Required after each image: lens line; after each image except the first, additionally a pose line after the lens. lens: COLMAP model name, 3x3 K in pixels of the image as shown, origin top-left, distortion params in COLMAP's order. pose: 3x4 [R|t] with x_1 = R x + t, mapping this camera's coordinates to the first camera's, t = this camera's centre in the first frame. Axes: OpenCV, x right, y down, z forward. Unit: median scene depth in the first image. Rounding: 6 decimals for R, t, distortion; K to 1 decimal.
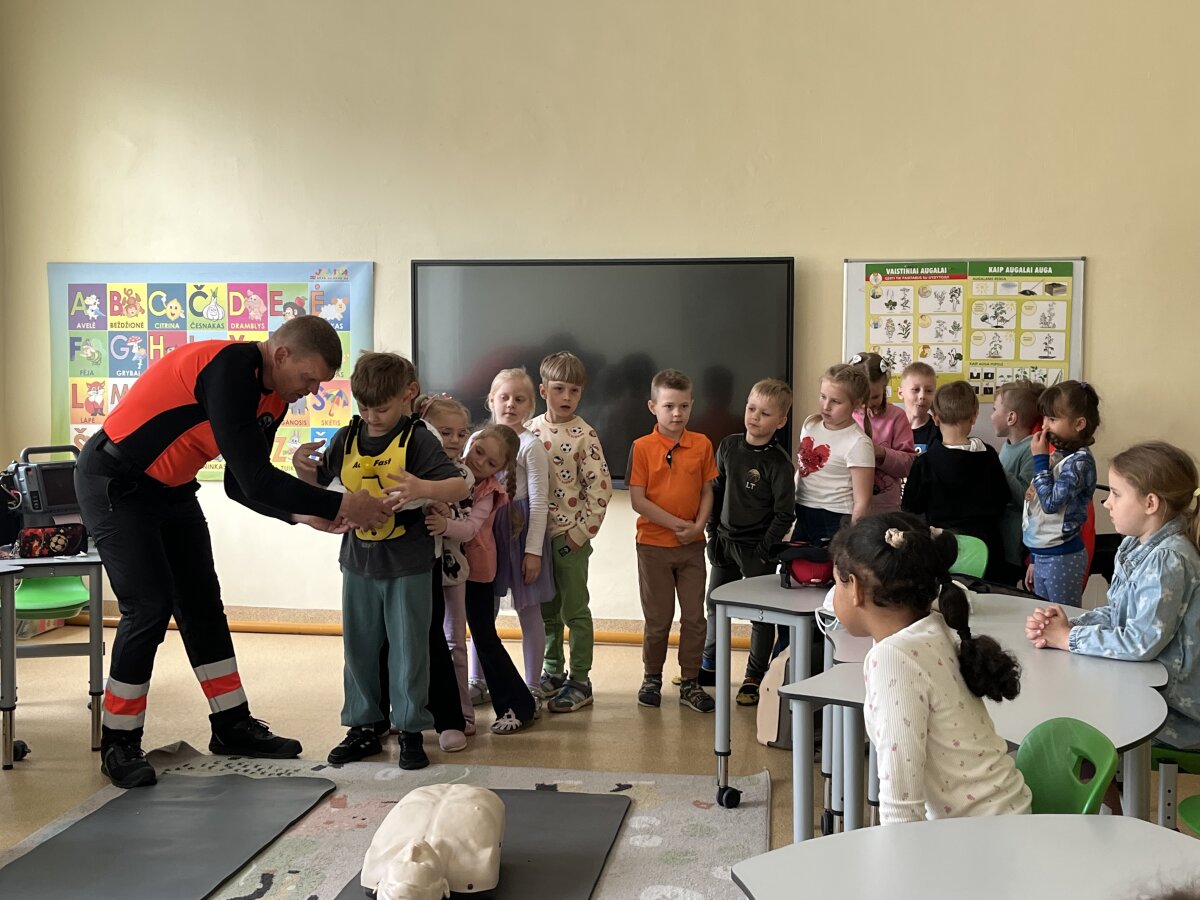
lens RADIAL K [[1437.4, 0, 611.4], [0, 1437.4, 450.6], [0, 0, 1]] dist [0.051914, 0.000000]
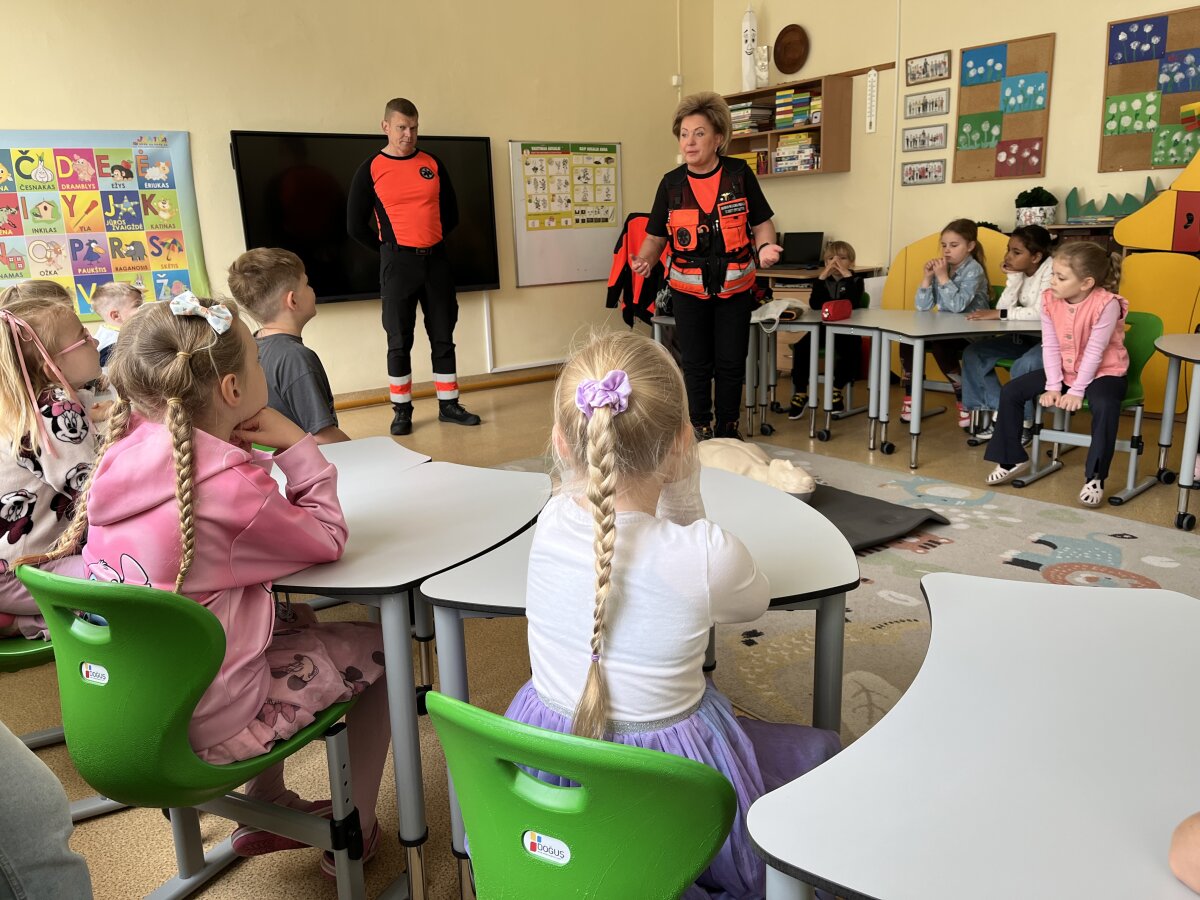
lens RADIAL K [[904.5, 0, 595.5], [0, 904.5, 450.7], [0, 0, 1]] dist [0.077034, -0.108462]
pose [[0.702276, -0.205530, 0.681590, -0.546863], [0.089208, 0.975278, 0.202174, 0.009789], [-0.706293, -0.081179, 0.703250, 0.181177]]
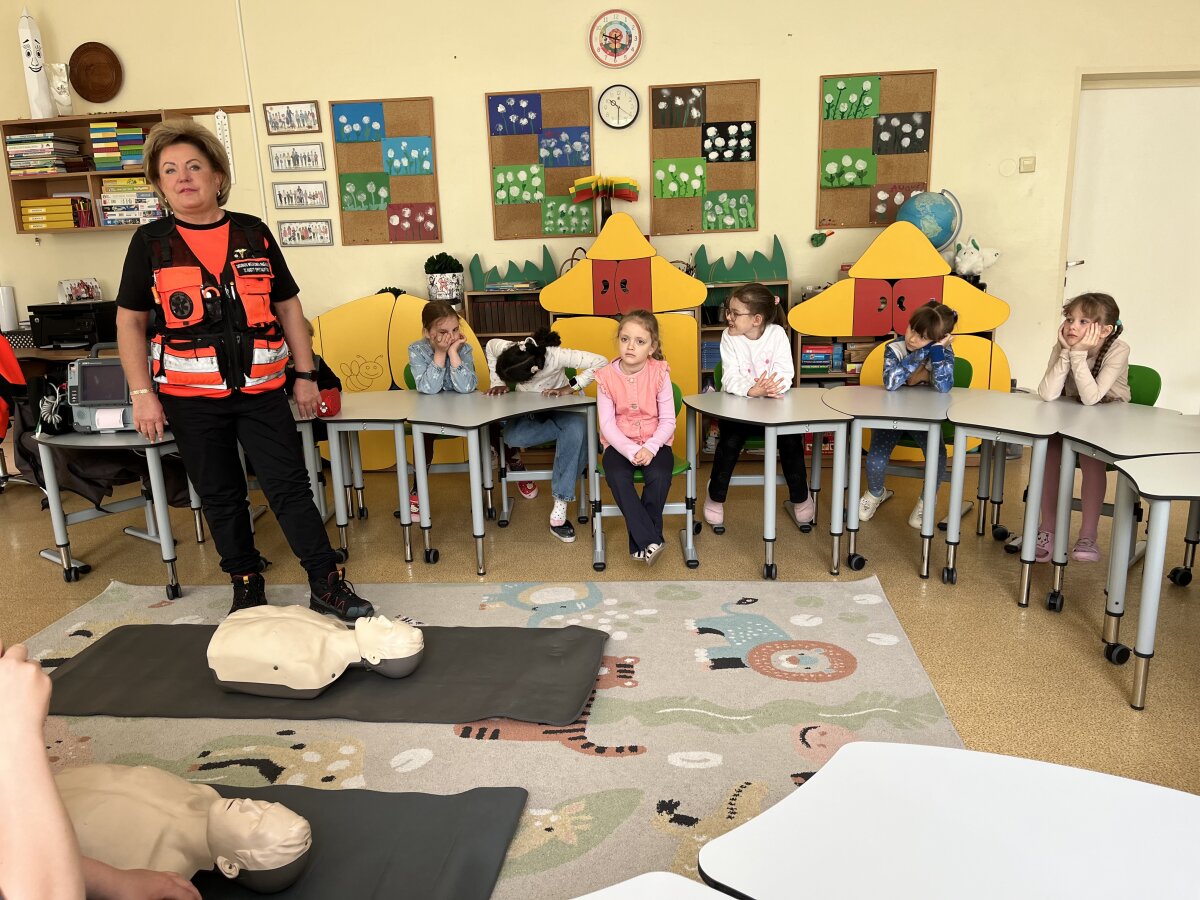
lens RADIAL K [[904.5, 0, 588.3], [0, 904.5, 449.5], [0, 0, 1]] dist [0.077034, -0.108462]
pose [[-0.048699, -0.225556, 0.973012, -0.478605], [0.098951, 0.968286, 0.229413, -0.024418], [-0.993900, 0.107453, -0.024835, 0.422059]]
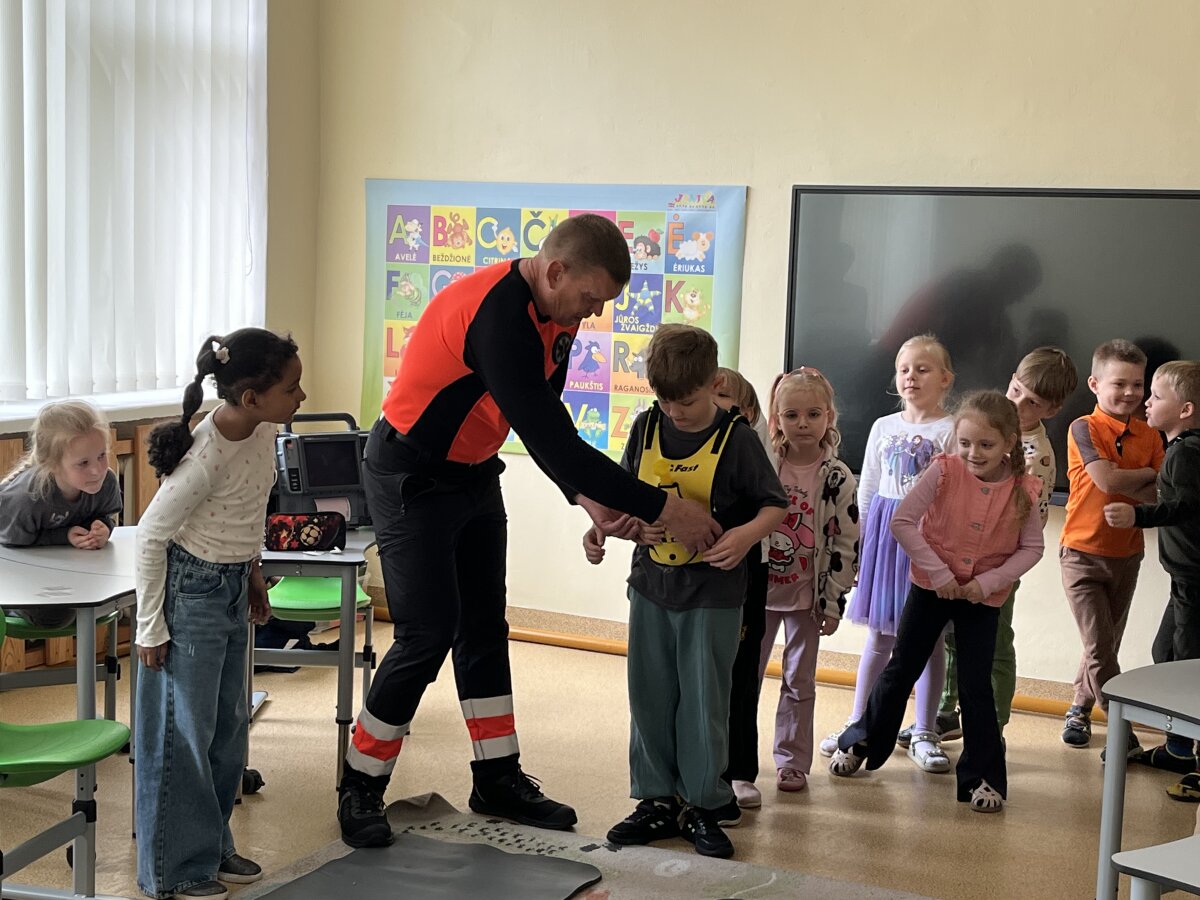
lens RADIAL K [[1850.5, 0, 636.2], [0, 1850.5, 455.6], [0, 0, 1]] dist [0.193787, 0.000000]
pose [[0.957844, 0.062588, -0.280387, 0.068875], [-0.053482, 0.997767, 0.040021, -0.025810], [0.282266, -0.023338, 0.959052, 0.030713]]
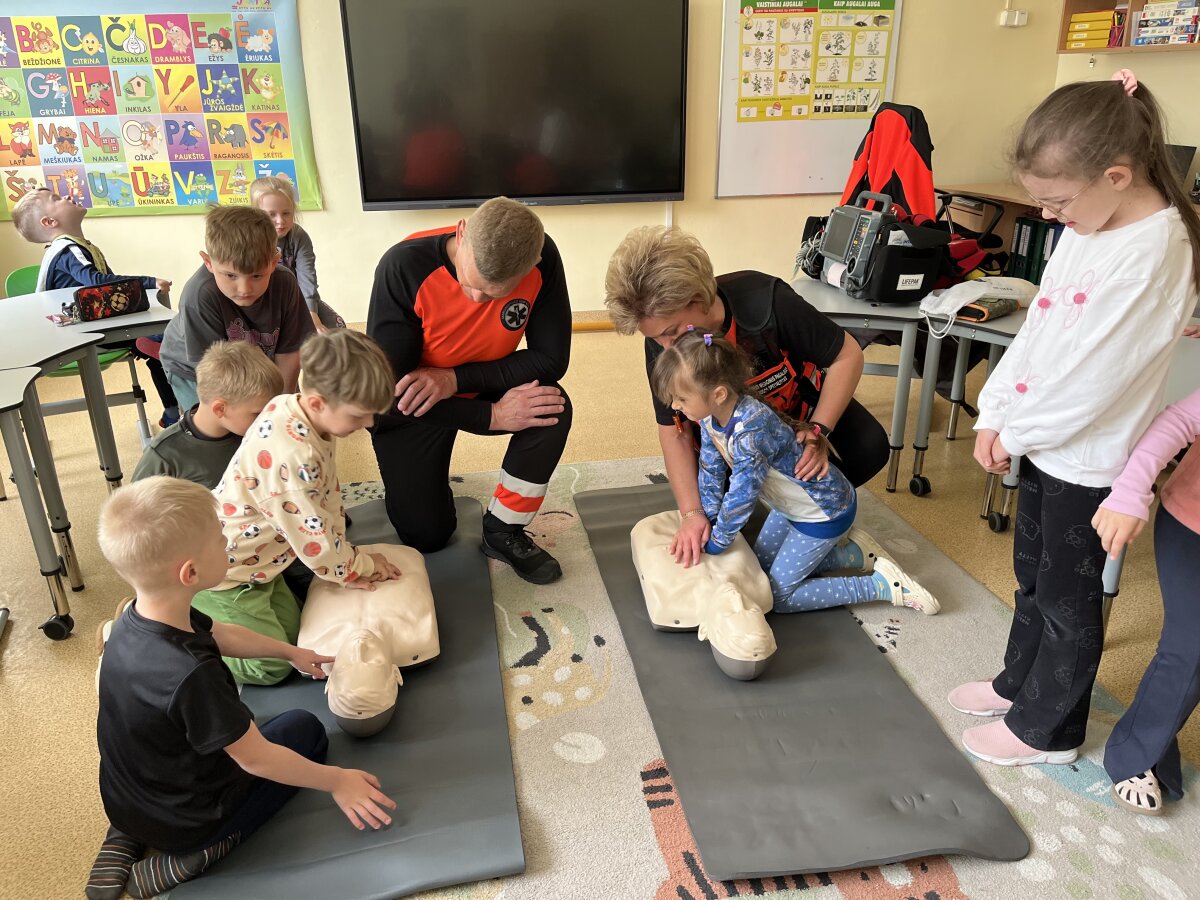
lens RADIAL K [[904.5, 0, 601.6], [0, 904.5, 454.6], [0, 0, 1]] dist [0.077034, -0.108462]
pose [[0.943902, -0.138632, 0.299716, -0.214023], [0.038127, 0.947294, 0.318090, -0.016599], [-0.328017, -0.288818, 0.899438, 0.245667]]
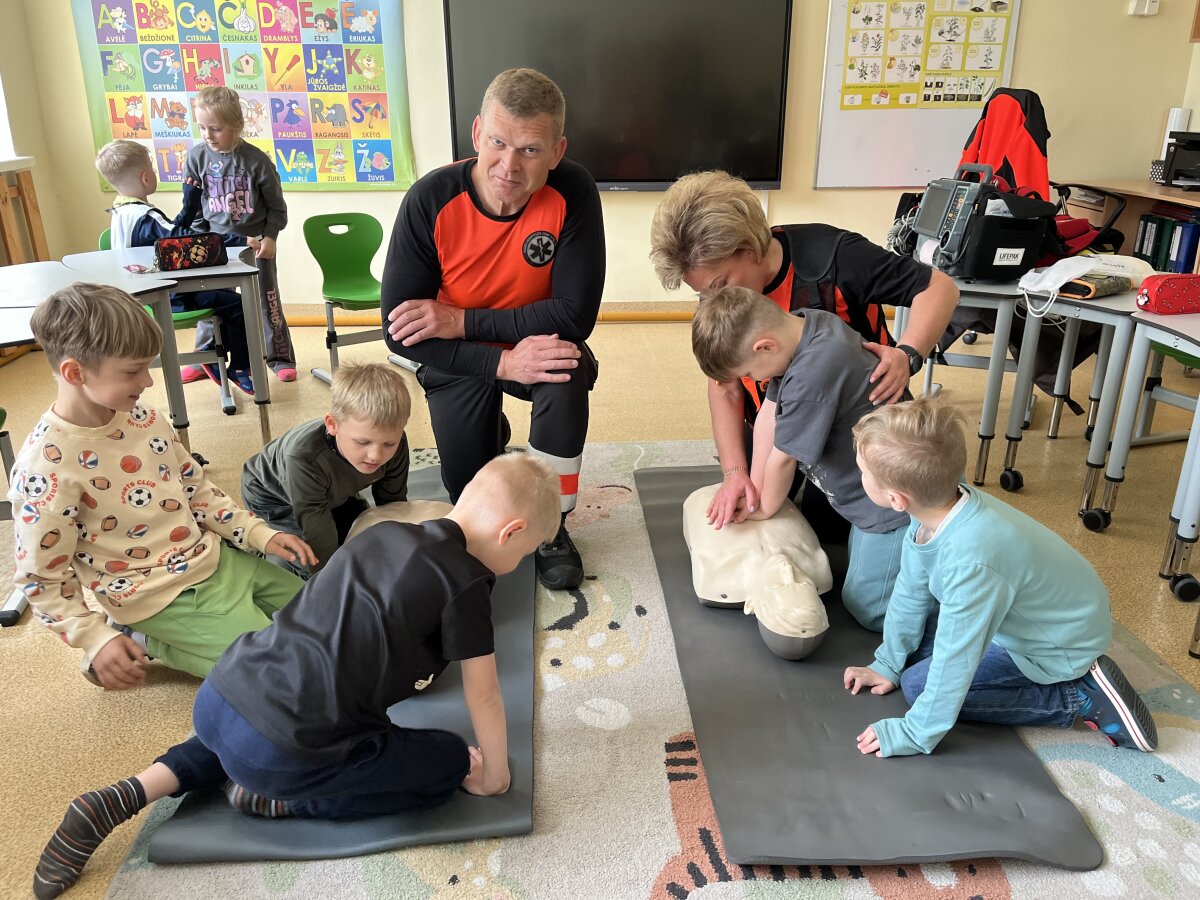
lens RADIAL K [[904.5, 0, 610.9], [0, 904.5, 449.7], [0, 0, 1]] dist [0.077034, -0.108462]
pose [[0.975464, -0.082525, 0.204108, -0.191797], [0.019953, 0.956412, 0.291338, 0.012018], [-0.219254, -0.280117, 0.934592, 0.251128]]
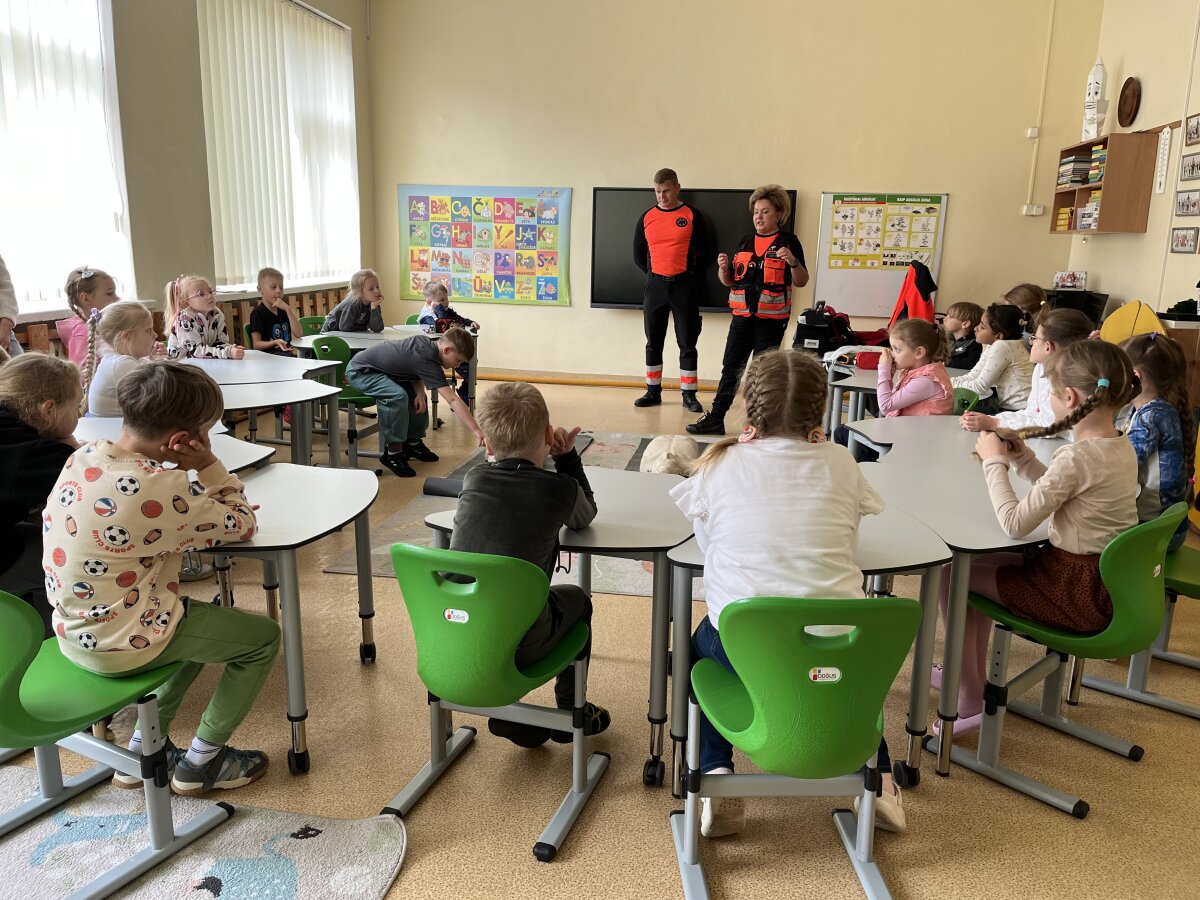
lens RADIAL K [[904.3, 0, 597.8], [0, 904.3, 450.8], [0, 0, 1]] dist [0.061041, -0.038662]
pose [[0.999744, 0.020760, 0.008966, -0.142978], [-0.021945, 0.986366, 0.163098, 0.016207], [-0.005458, -0.163253, 0.986569, -0.257725]]
